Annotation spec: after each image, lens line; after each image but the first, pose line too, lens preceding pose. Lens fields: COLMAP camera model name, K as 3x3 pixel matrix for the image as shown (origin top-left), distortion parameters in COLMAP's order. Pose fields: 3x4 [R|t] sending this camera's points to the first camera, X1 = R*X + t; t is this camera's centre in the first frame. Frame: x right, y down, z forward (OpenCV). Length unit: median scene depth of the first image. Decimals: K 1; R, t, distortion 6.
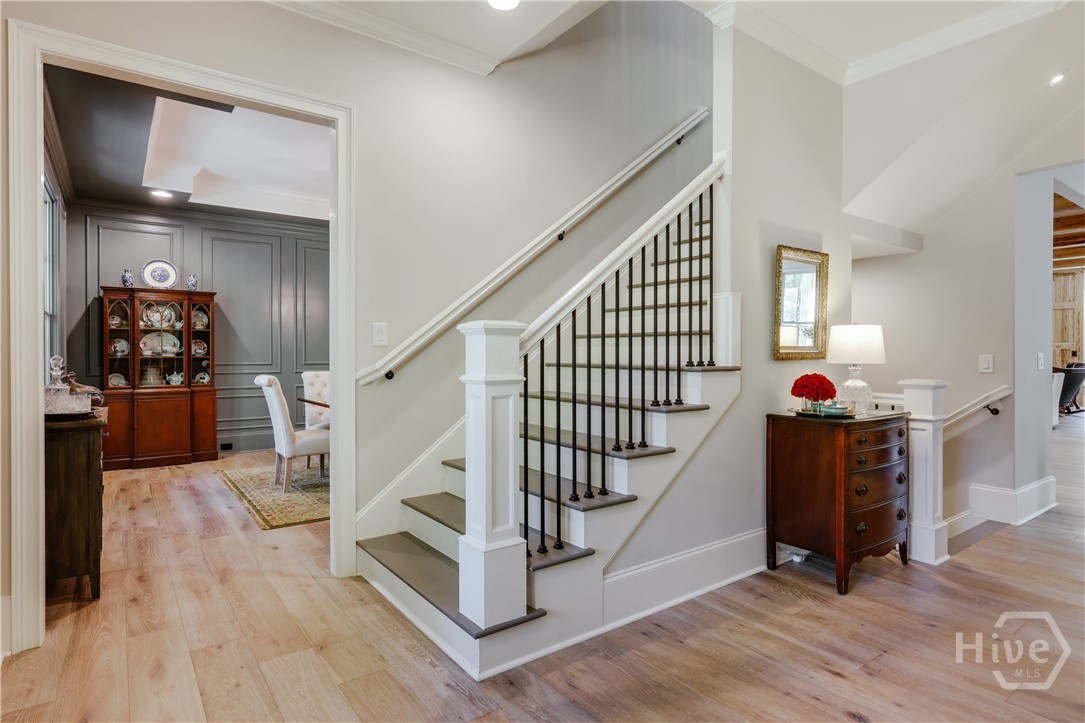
lens RADIAL K [[579.7, 0, 548.9], [0, 579.7, 357.0], [0, 0, 1]] dist [0.000164, 0.001865]
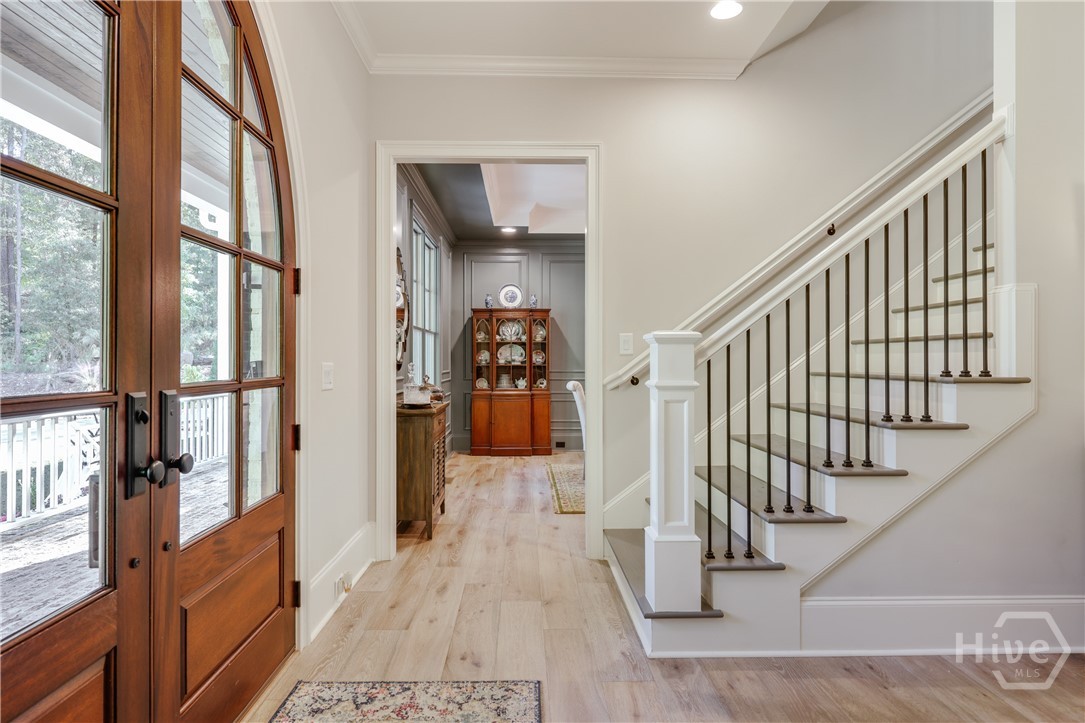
lens RADIAL K [[640.2, 0, 540.0], [0, 640.2, 359.8], [0, 0, 1]] dist [0.003512, 0.000332]
pose [[0.814203, -0.001588, -0.580578, 0.296840], [-0.004701, 0.999945, -0.009327, 0.003201], [0.580561, 0.010324, 0.814151, -0.084461]]
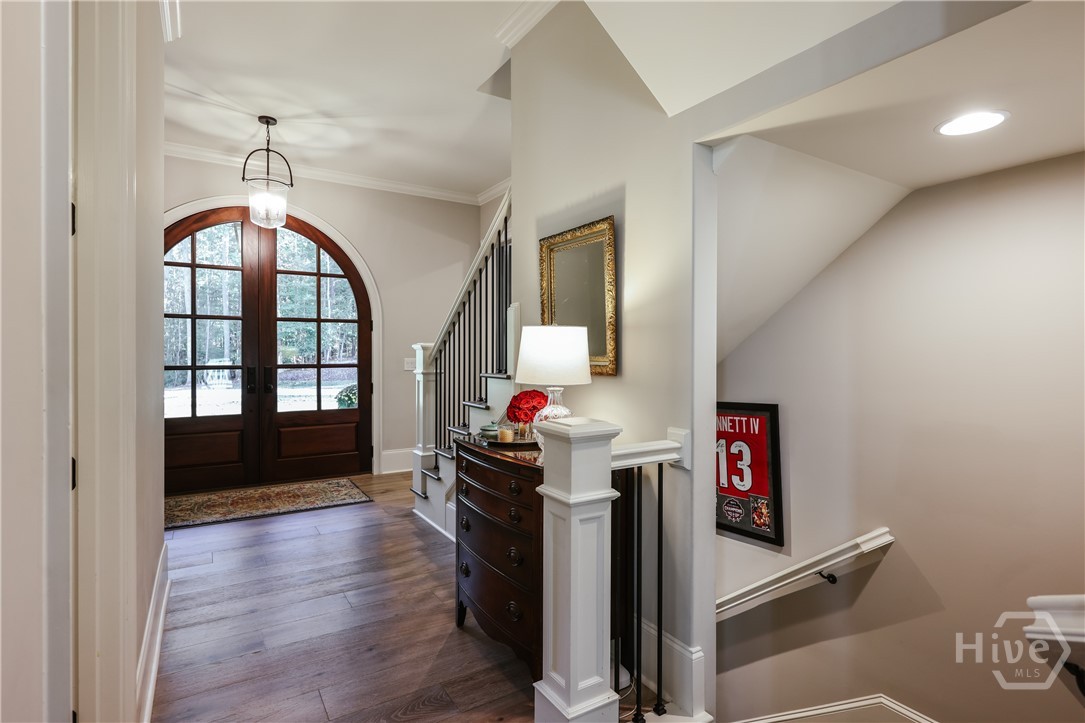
lens RADIAL K [[545.1, 0, 543.6], [0, 545.1, 355.6], [0, 0, 1]] dist [0.000110, 0.000024]
pose [[-0.074791, 0.012625, -0.997119, 1.321178], [-0.008001, 0.999880, 0.013261, -0.035159], [0.997167, 0.008969, -0.074681, 1.159854]]
